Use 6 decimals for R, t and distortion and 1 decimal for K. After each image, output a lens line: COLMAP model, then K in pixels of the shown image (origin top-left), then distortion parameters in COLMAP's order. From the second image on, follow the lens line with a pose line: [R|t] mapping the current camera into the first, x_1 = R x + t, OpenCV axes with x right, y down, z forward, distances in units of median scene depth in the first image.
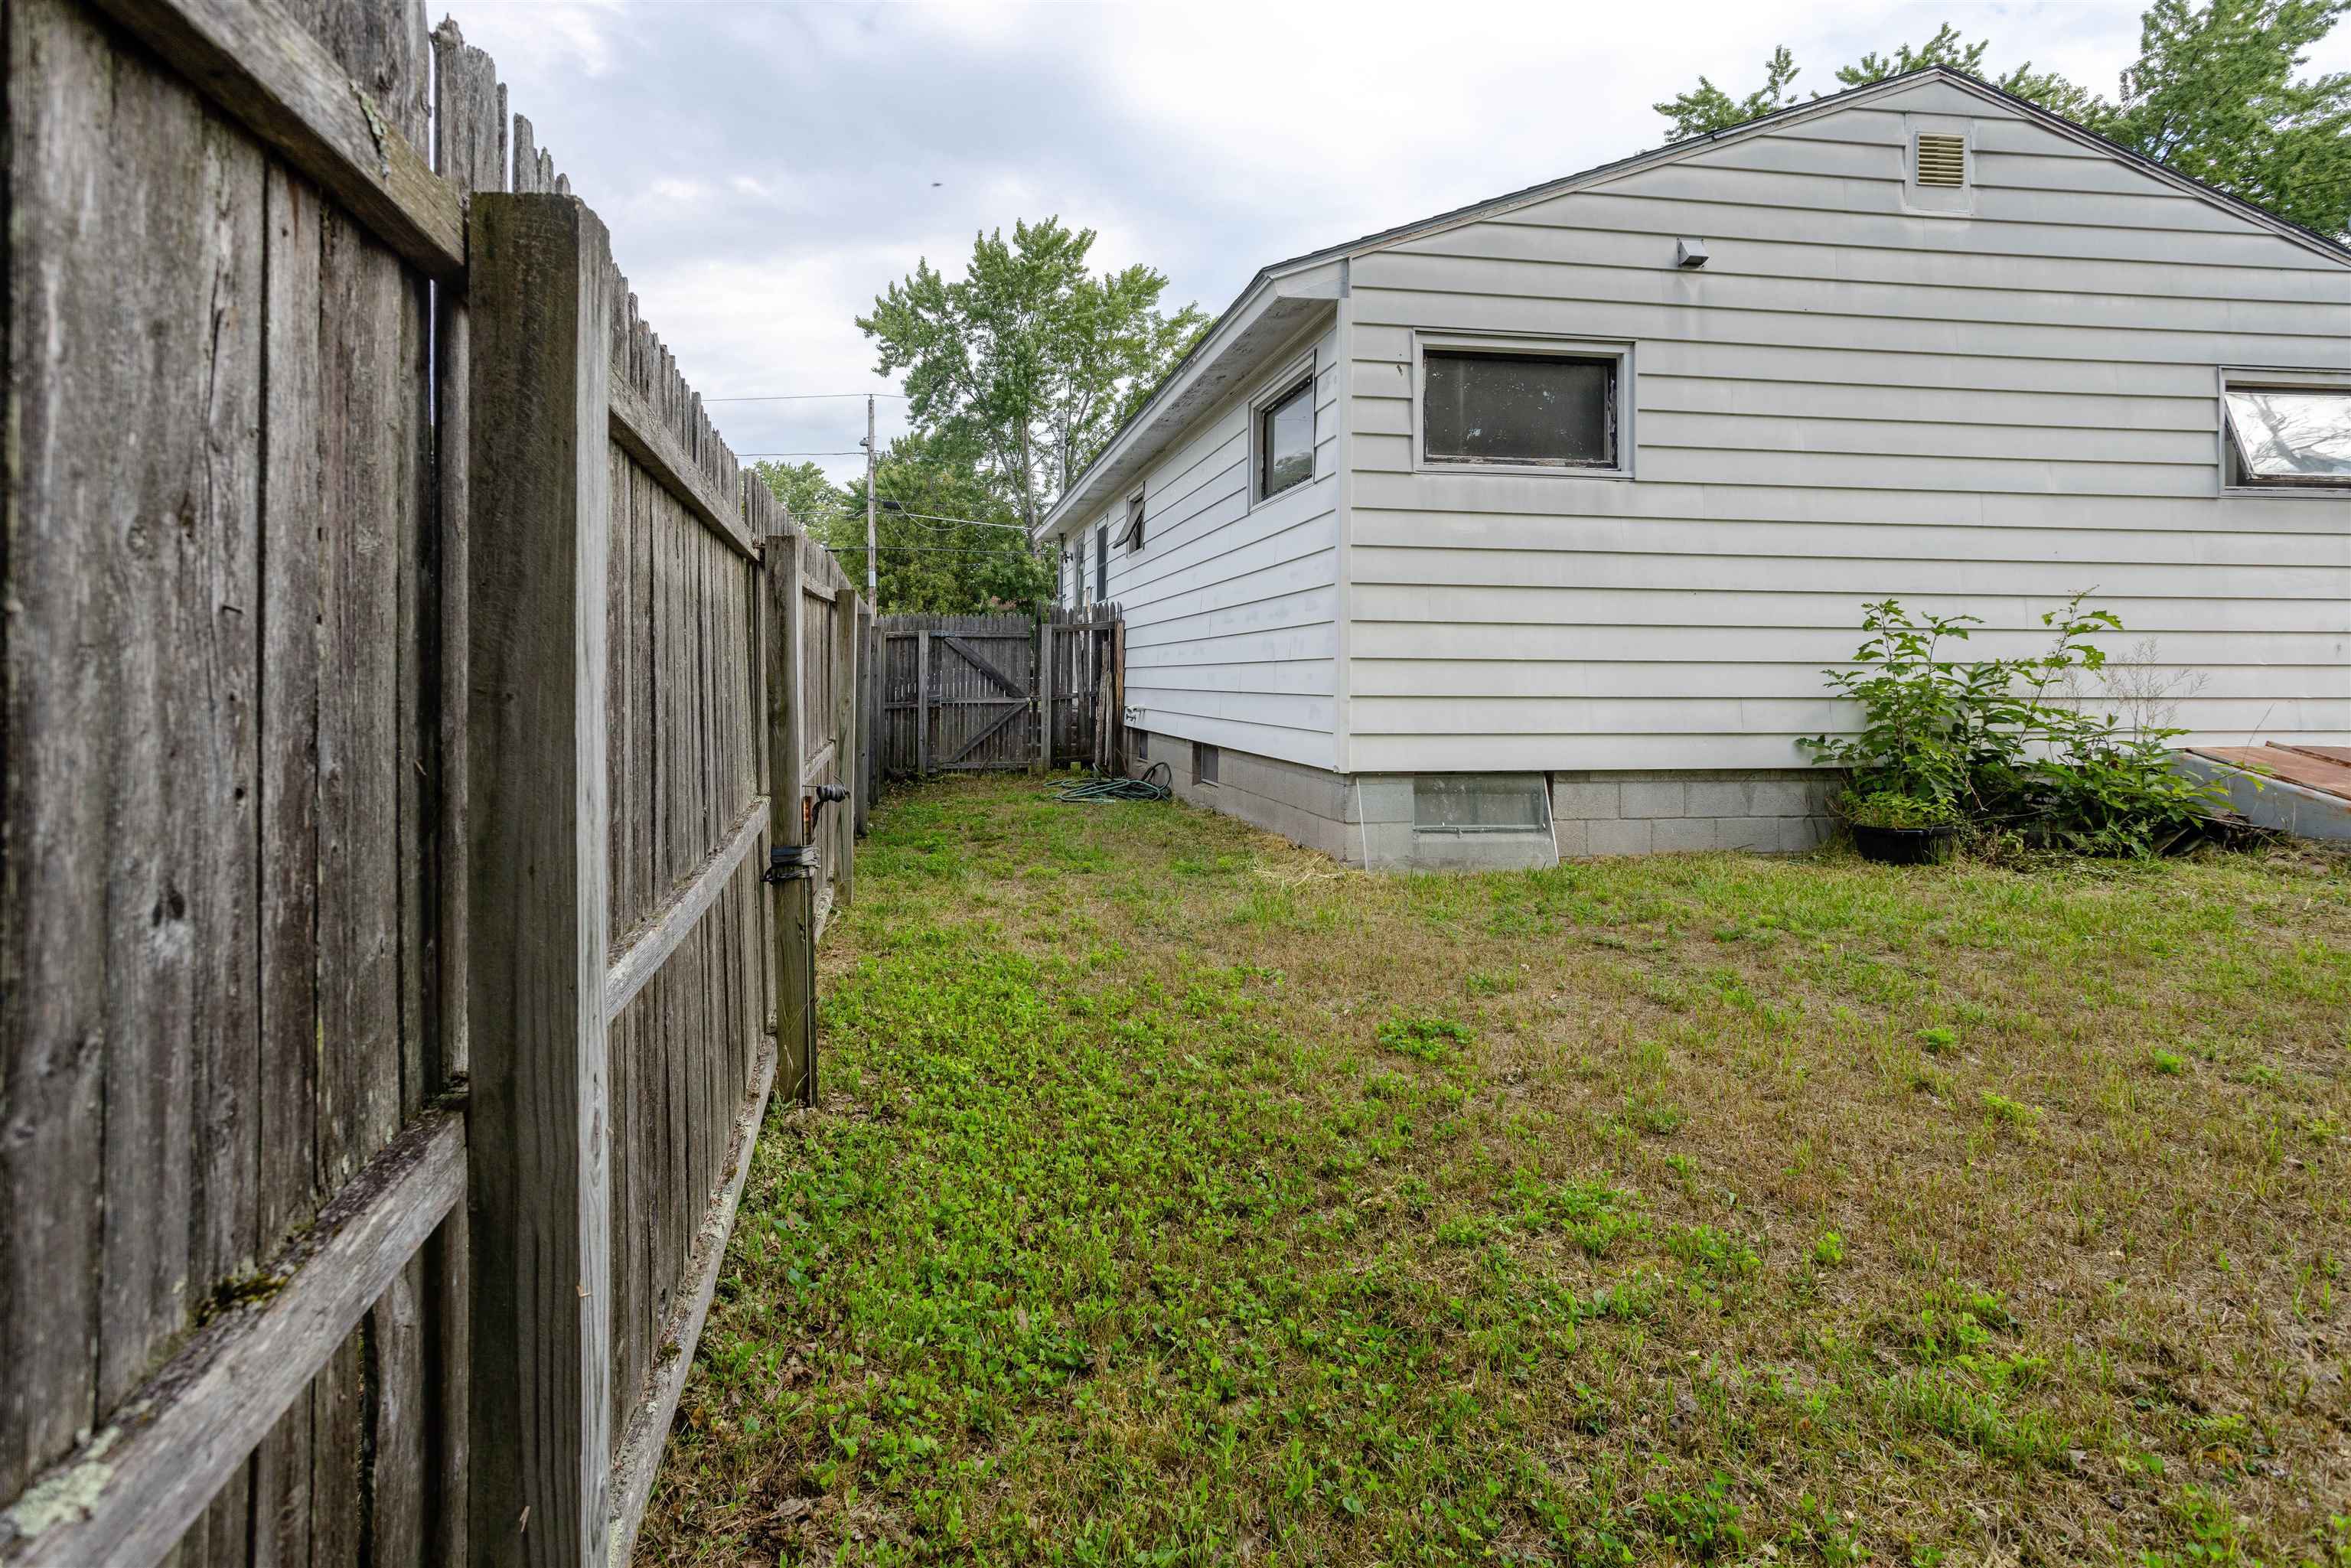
lens RADIAL K [[1166.8, 0, 1056.6], [0, 1166.8, 668.9], [0, 0, 1]] dist [-0.001518, -0.000356]
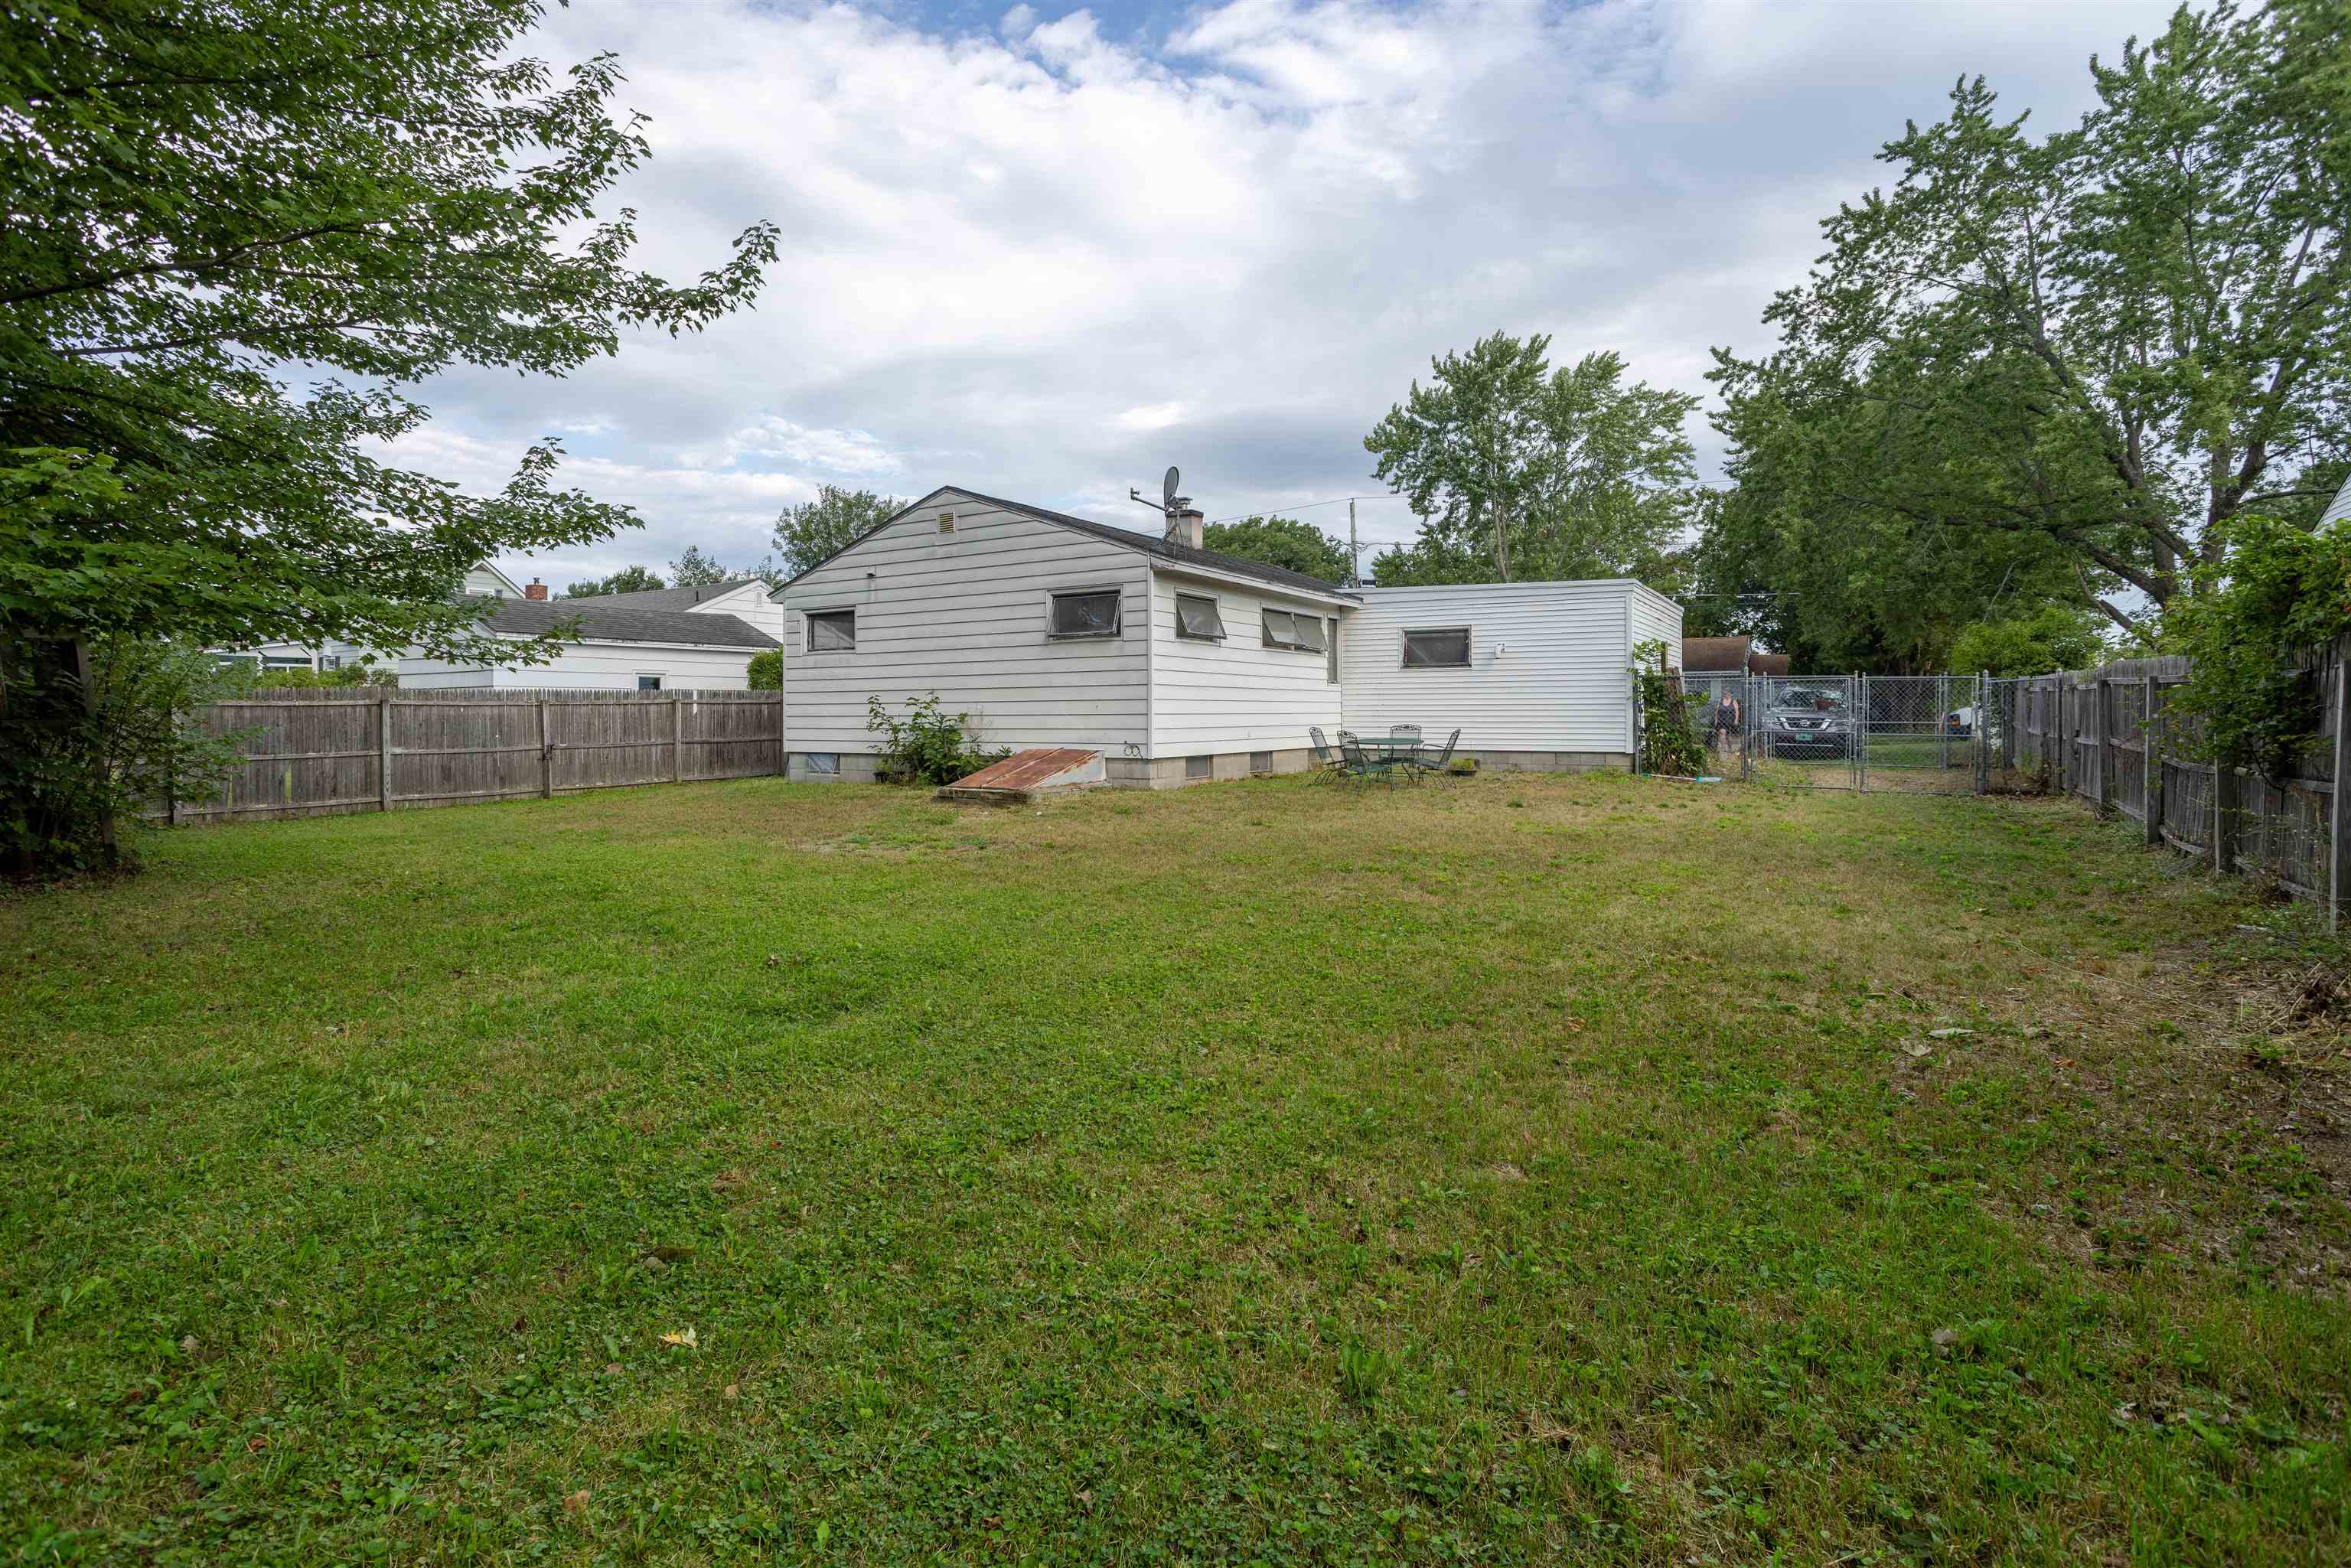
lens RADIAL K [[1133.2, 0, 1171.7], [0, 1133.2, 758.1], [0, 0, 1]] dist [-0.001745, -0.000214]
pose [[0.774582, 0.017013, -0.632245, 2.772986], [0.007153, 0.999339, 0.035655, 0.003719], [0.632433, -0.032140, 0.773948, -0.664205]]
